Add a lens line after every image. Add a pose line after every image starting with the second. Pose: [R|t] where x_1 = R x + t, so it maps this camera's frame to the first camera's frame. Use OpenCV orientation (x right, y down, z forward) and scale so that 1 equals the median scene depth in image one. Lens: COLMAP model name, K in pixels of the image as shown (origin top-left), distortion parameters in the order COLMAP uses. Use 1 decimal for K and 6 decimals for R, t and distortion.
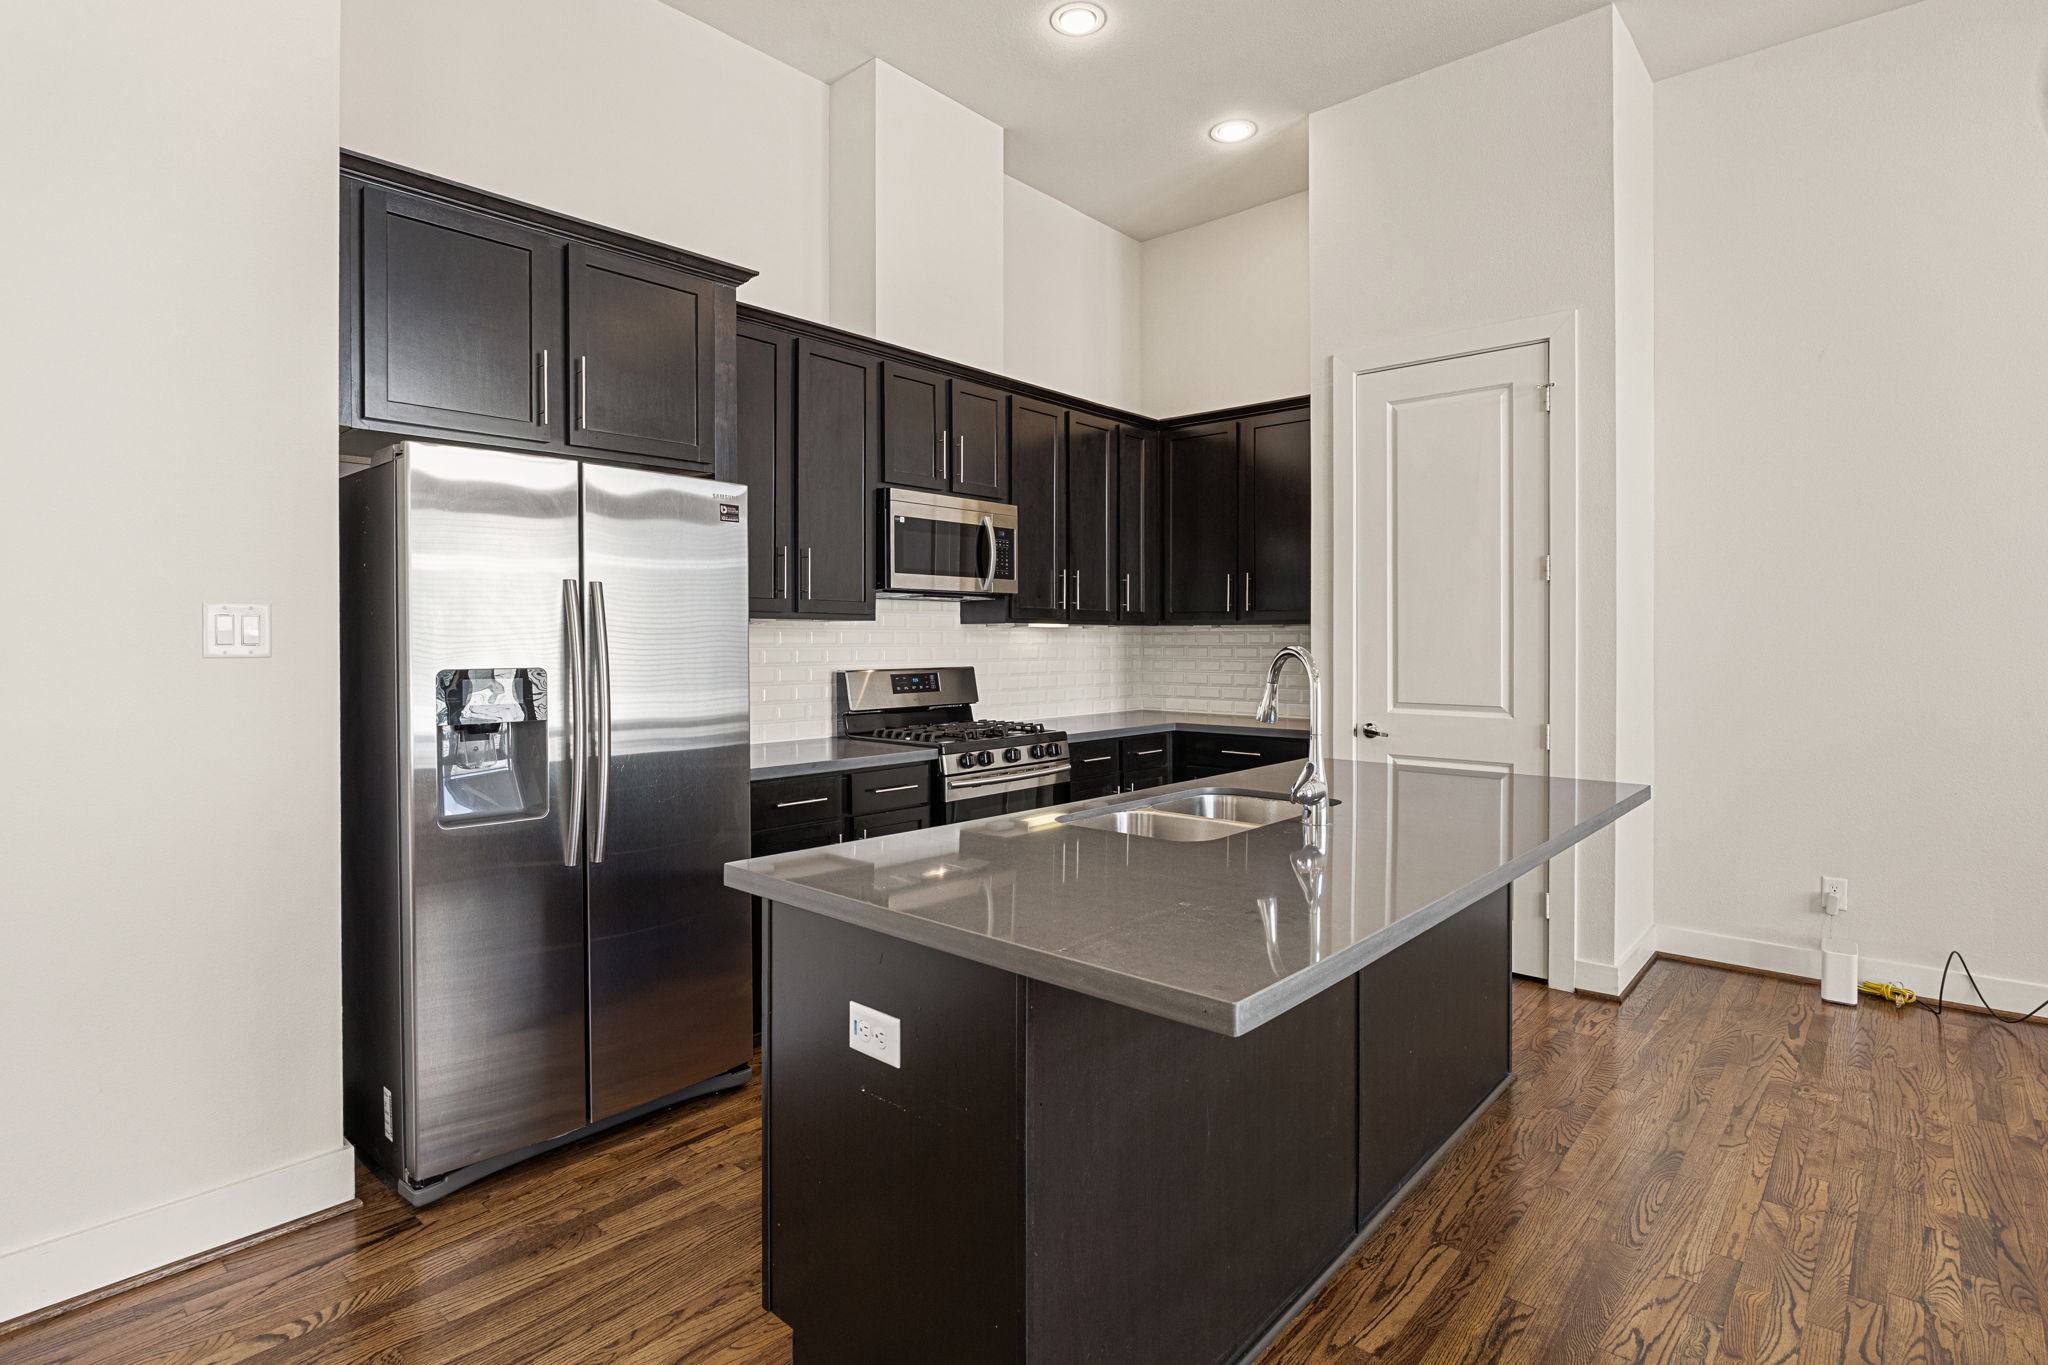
lens RADIAL K [[1018.8, 0, 1022.2], [0, 1018.8, 656.1], [0, 0, 1]] dist [-0.005430, -0.000949]
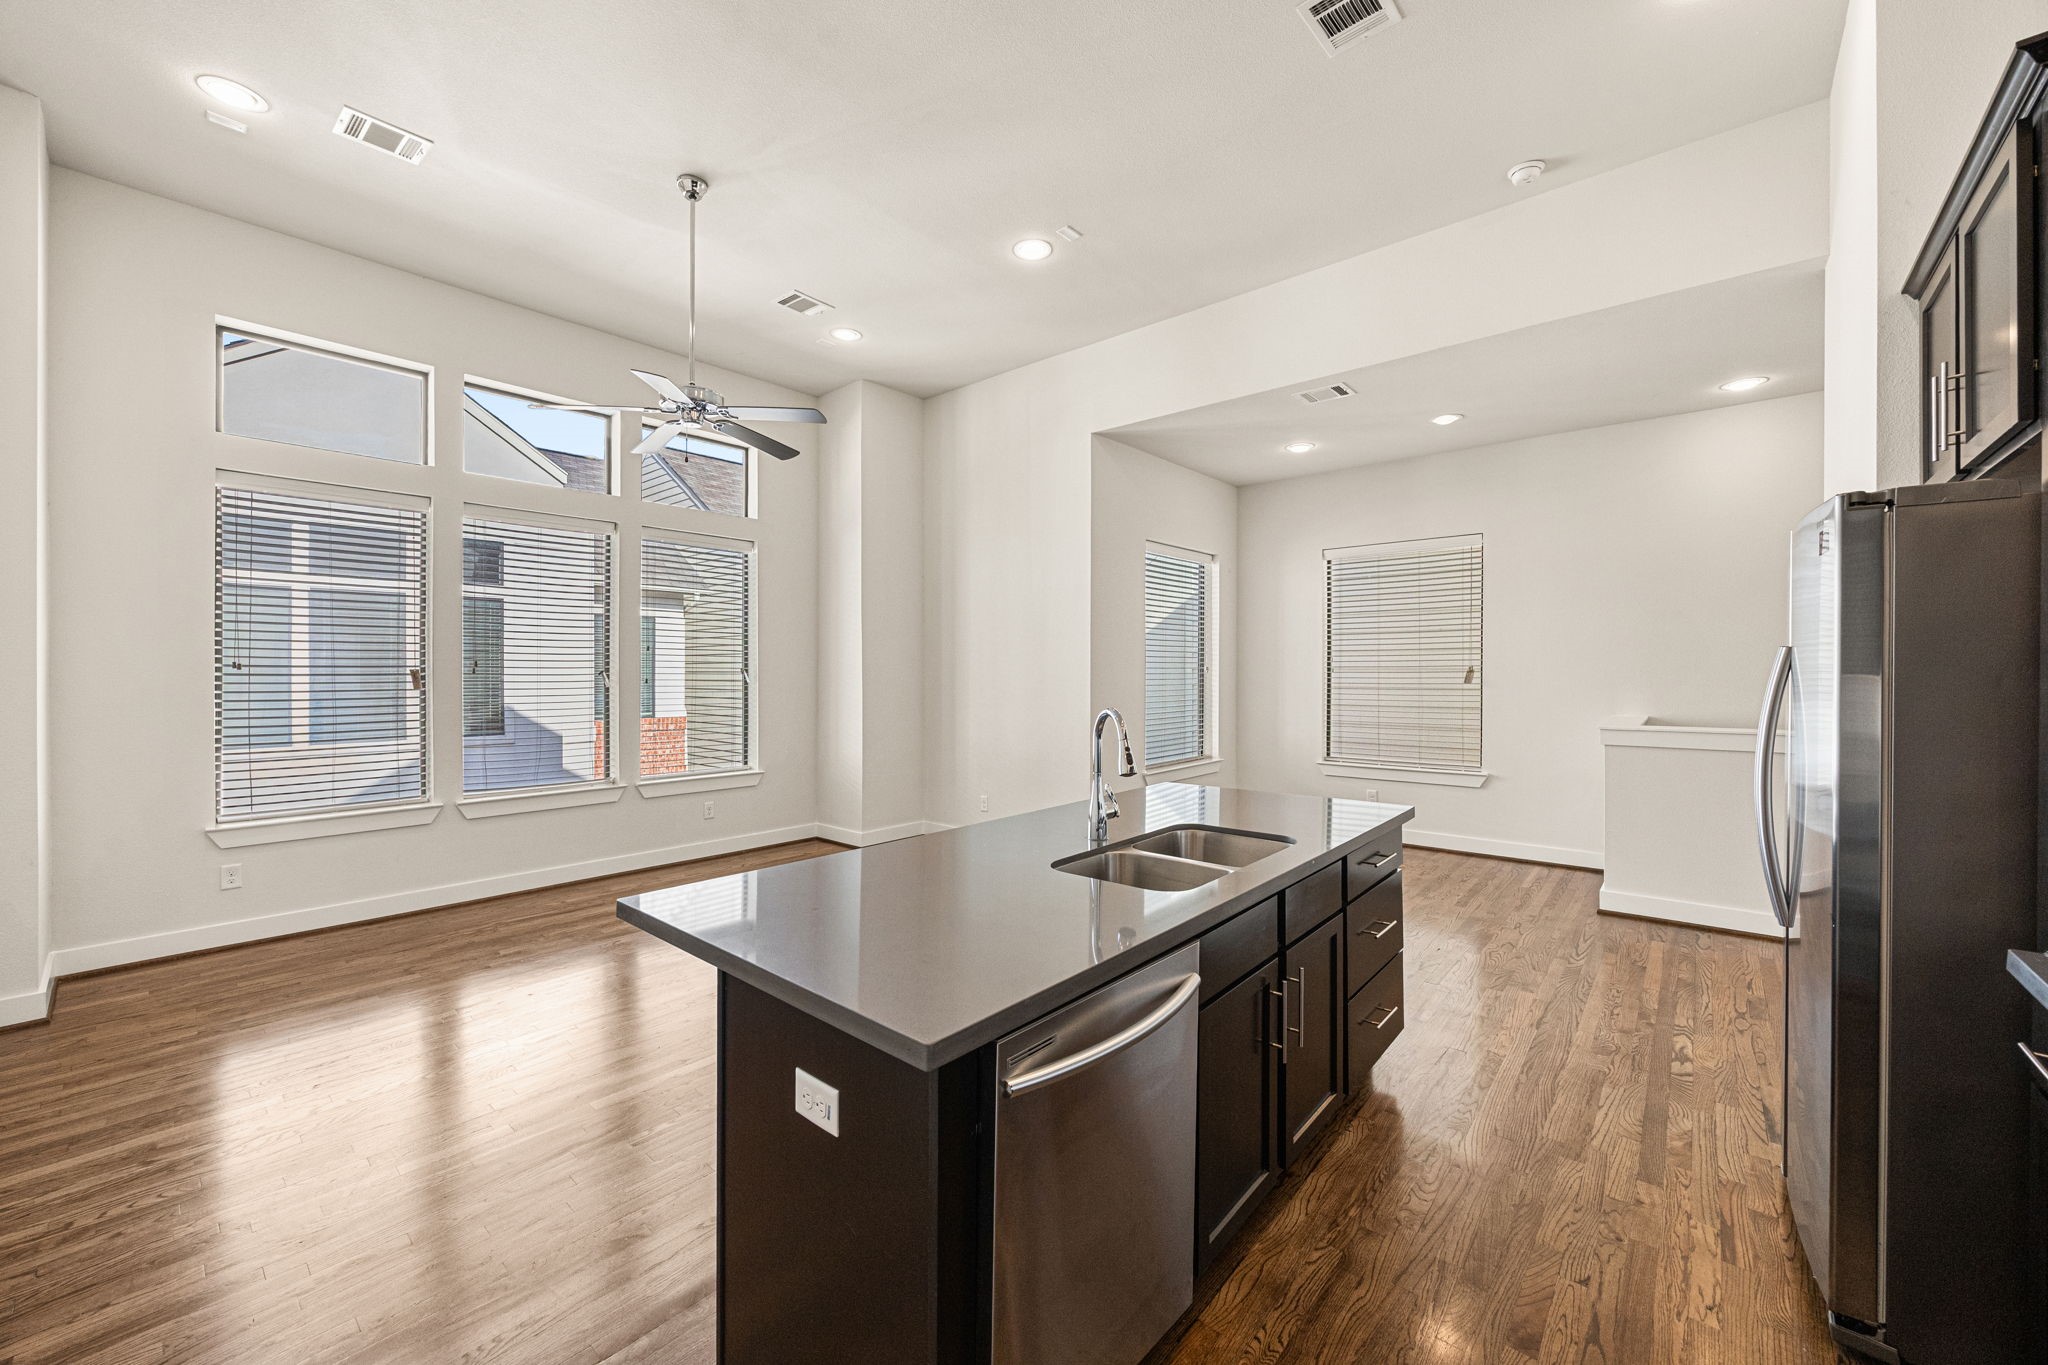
lens RADIAL K [[784.4, 0, 1026.7], [0, 784.4, 673.8], [0, 0, 1]] dist [-0.000844, -0.000823]
pose [[-0.999958, 0.001018, -0.009107, 0.383578], [0.000859, 0.999847, 0.017452, -0.065906], [0.009124, 0.017444, -0.999806, 2.003083]]
